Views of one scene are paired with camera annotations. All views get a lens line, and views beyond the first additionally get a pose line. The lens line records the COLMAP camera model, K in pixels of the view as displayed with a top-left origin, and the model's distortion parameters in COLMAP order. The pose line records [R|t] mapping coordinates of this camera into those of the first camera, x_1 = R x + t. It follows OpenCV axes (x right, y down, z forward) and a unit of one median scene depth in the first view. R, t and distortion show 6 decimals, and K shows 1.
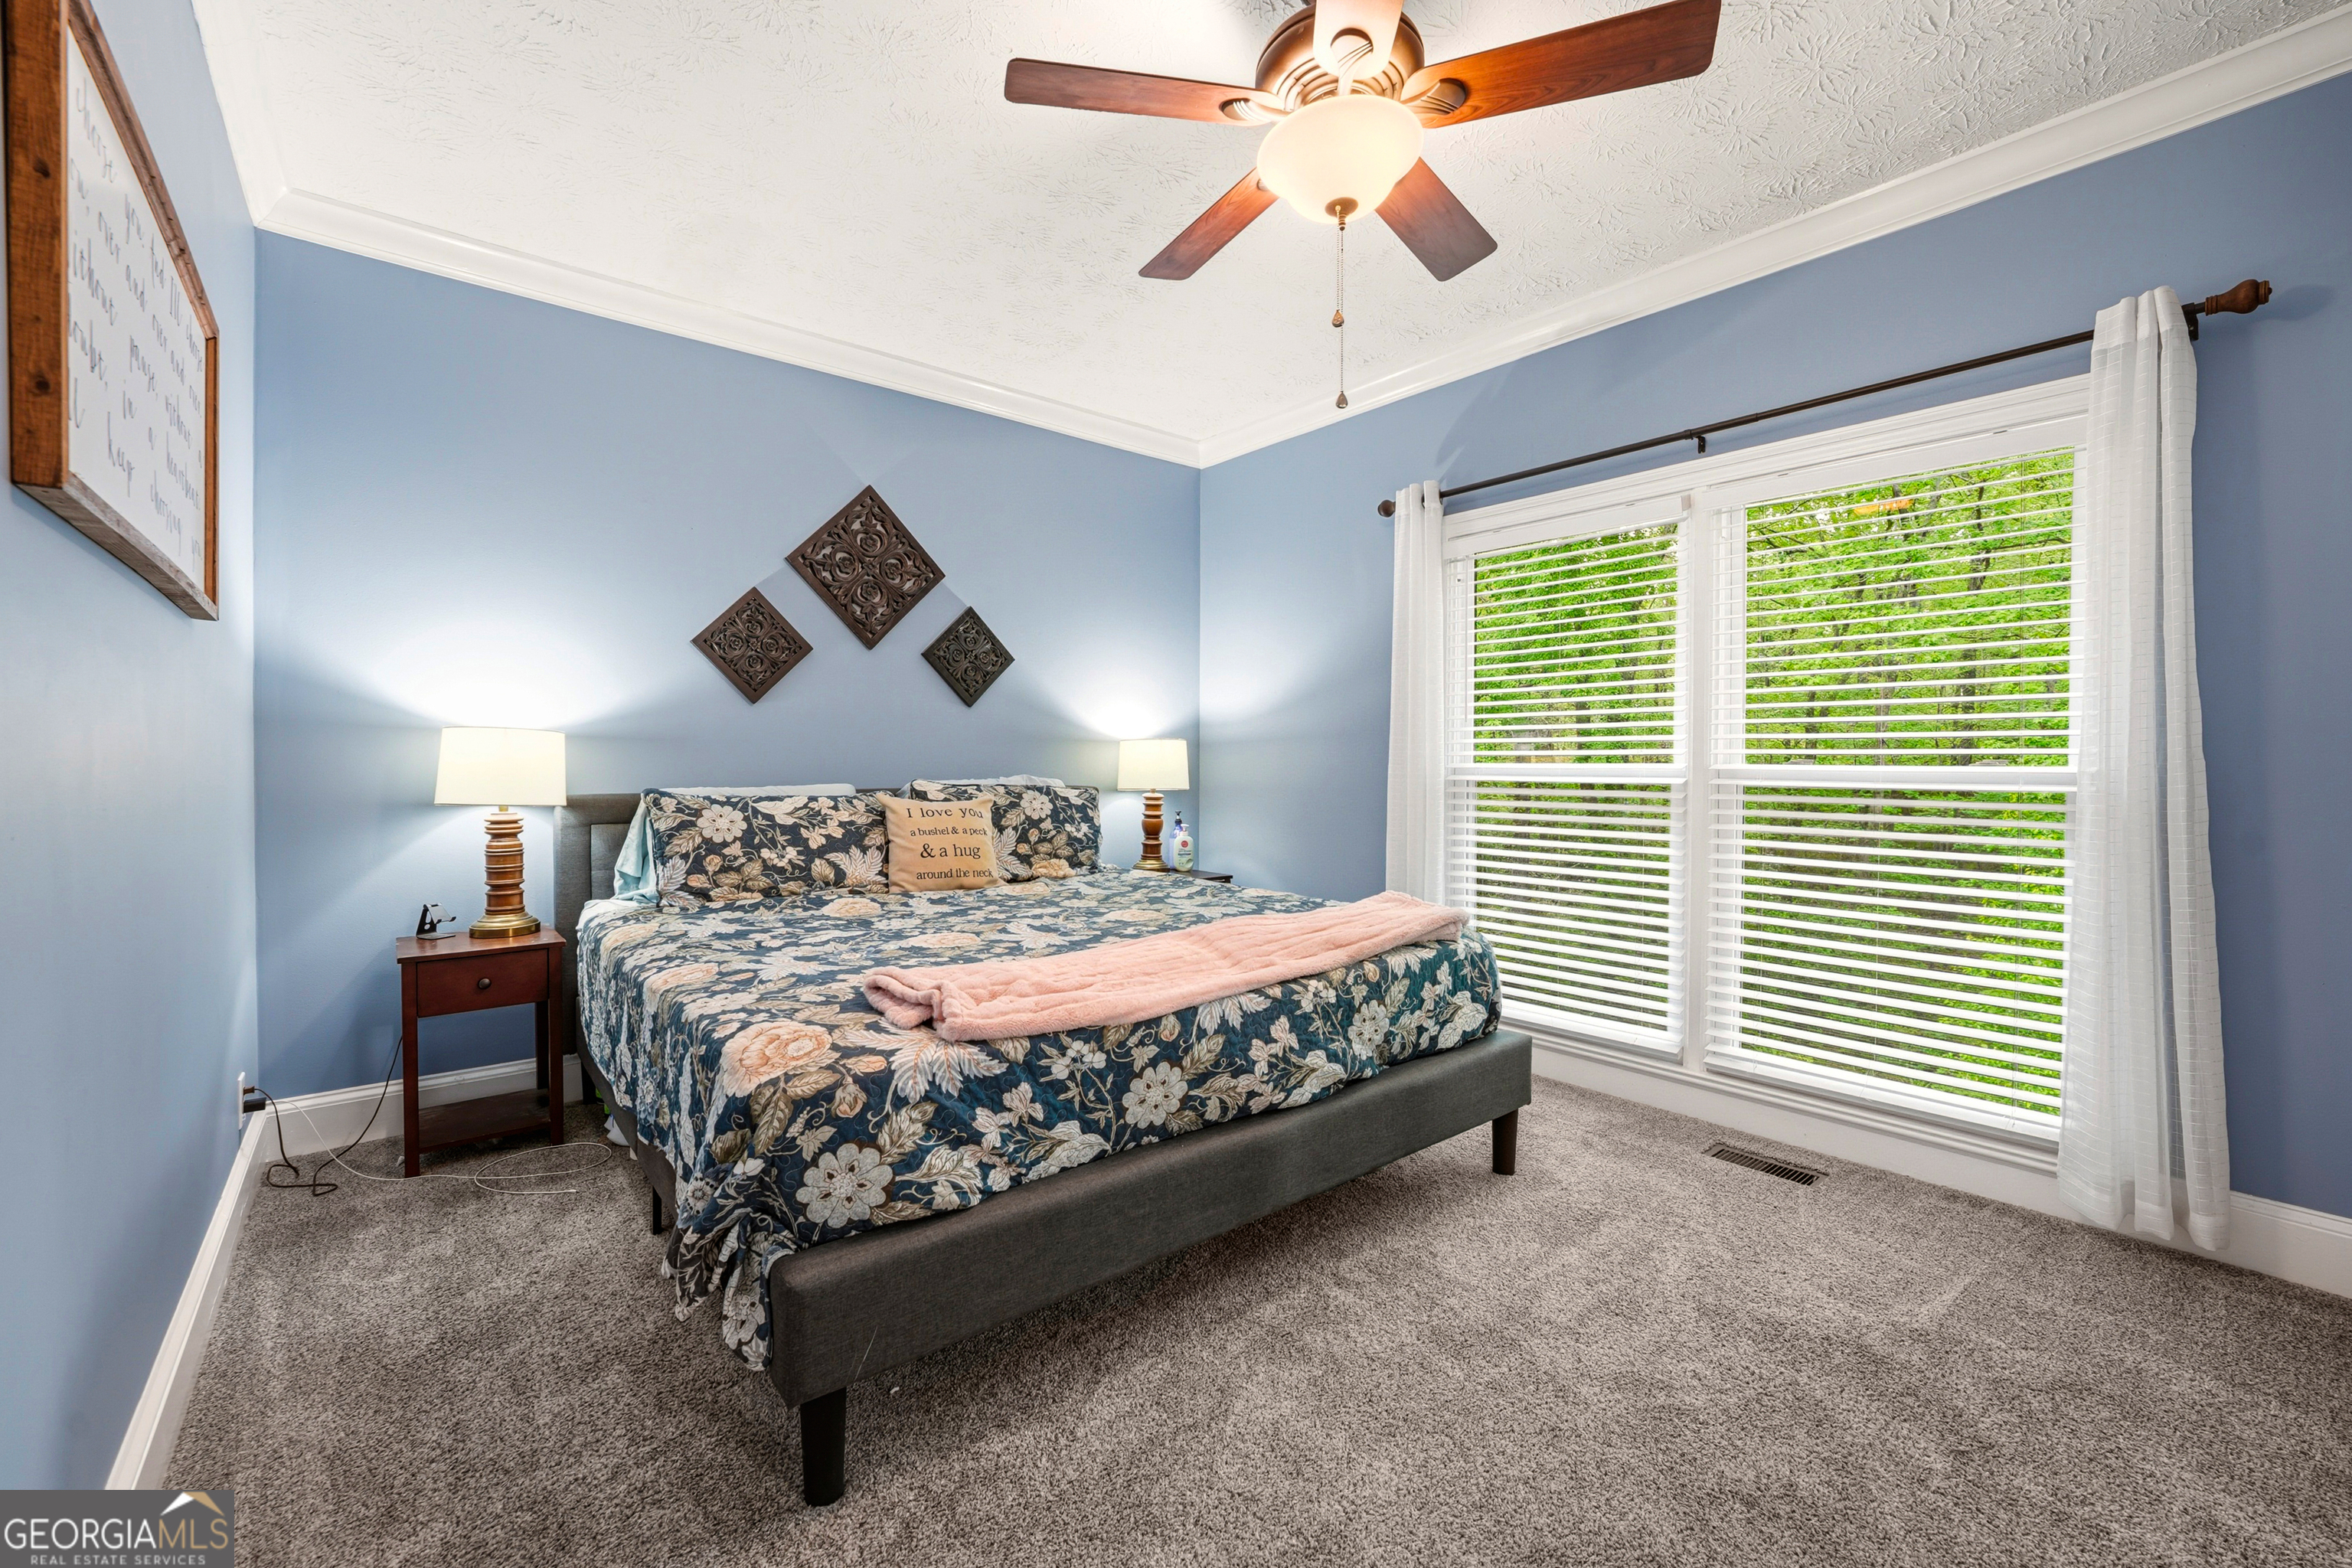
lens RADIAL K [[960.5, 0, 1162.6], [0, 960.5, 766.4], [0, 0, 1]] dist [-0.006937, 0.001444]
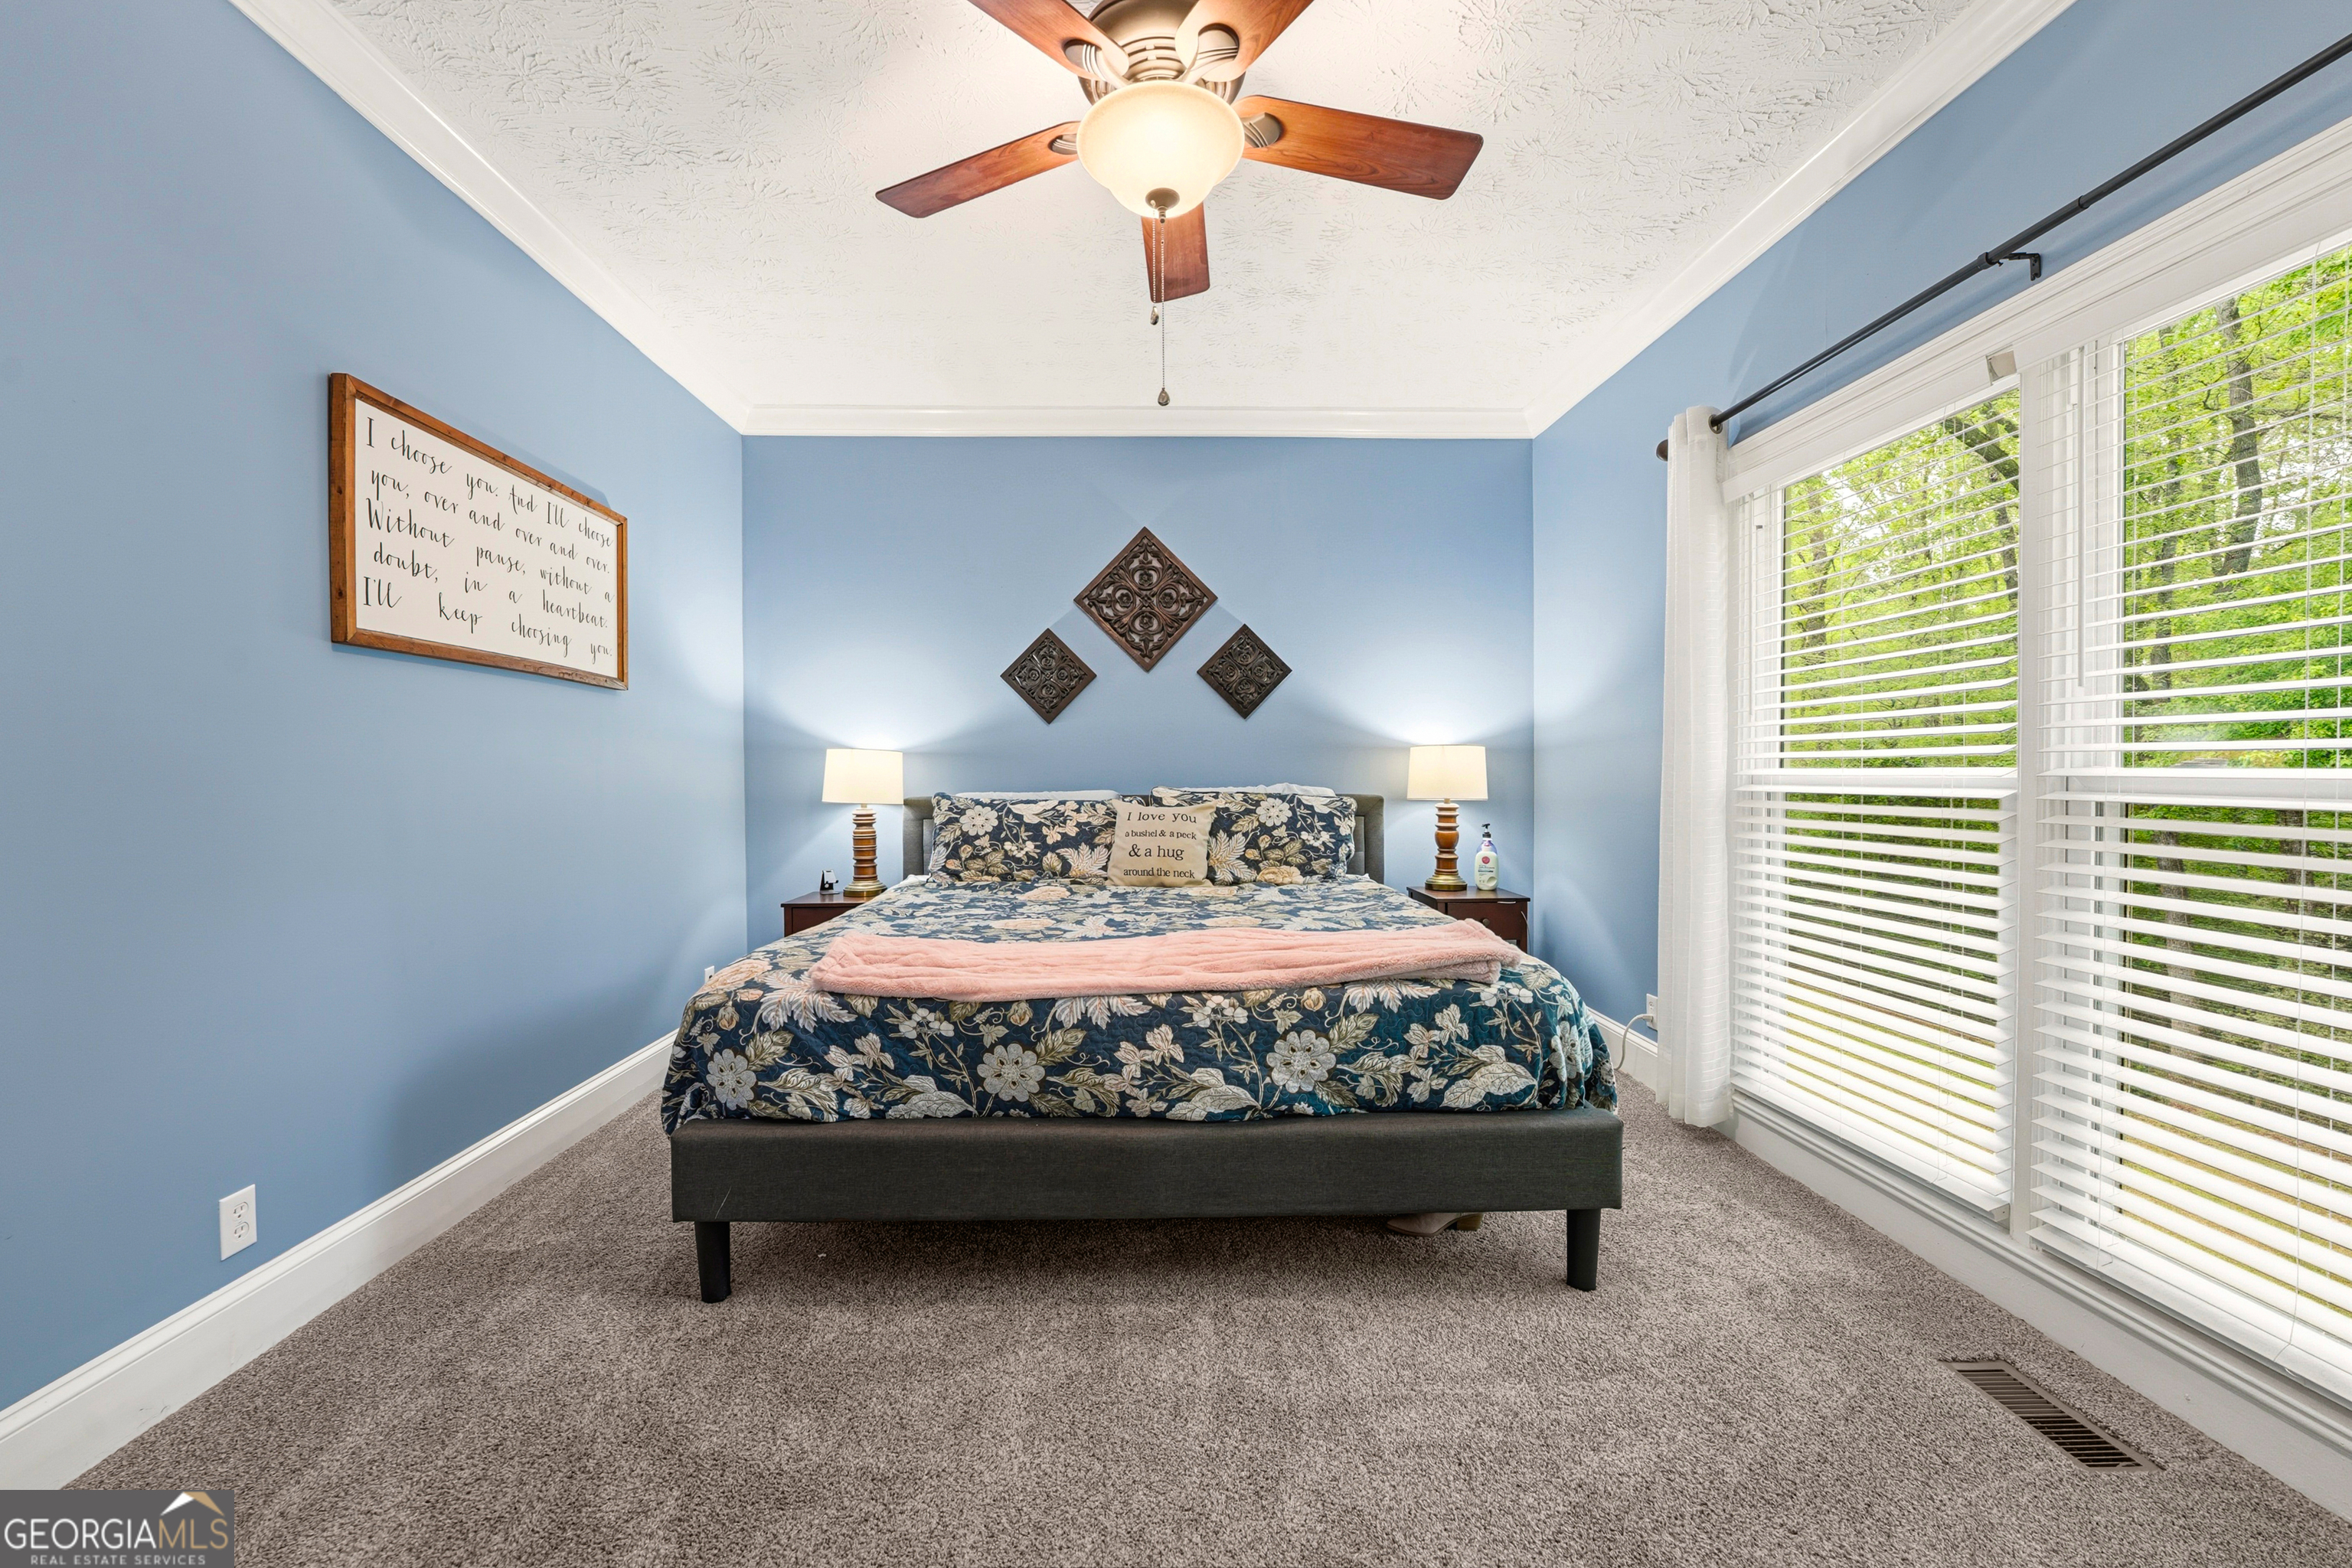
lens RADIAL K [[960.5, 0, 1166.2], [0, 960.5, 777.8], [0, 0, 1]] dist [-0.006937, 0.001444]
pose [[0.790613, -0.001130, -0.612315, 0.595674], [0.002824, 0.999994, 0.001802, 0.001658], [0.612309, -0.003154, 0.790612, 0.174814]]
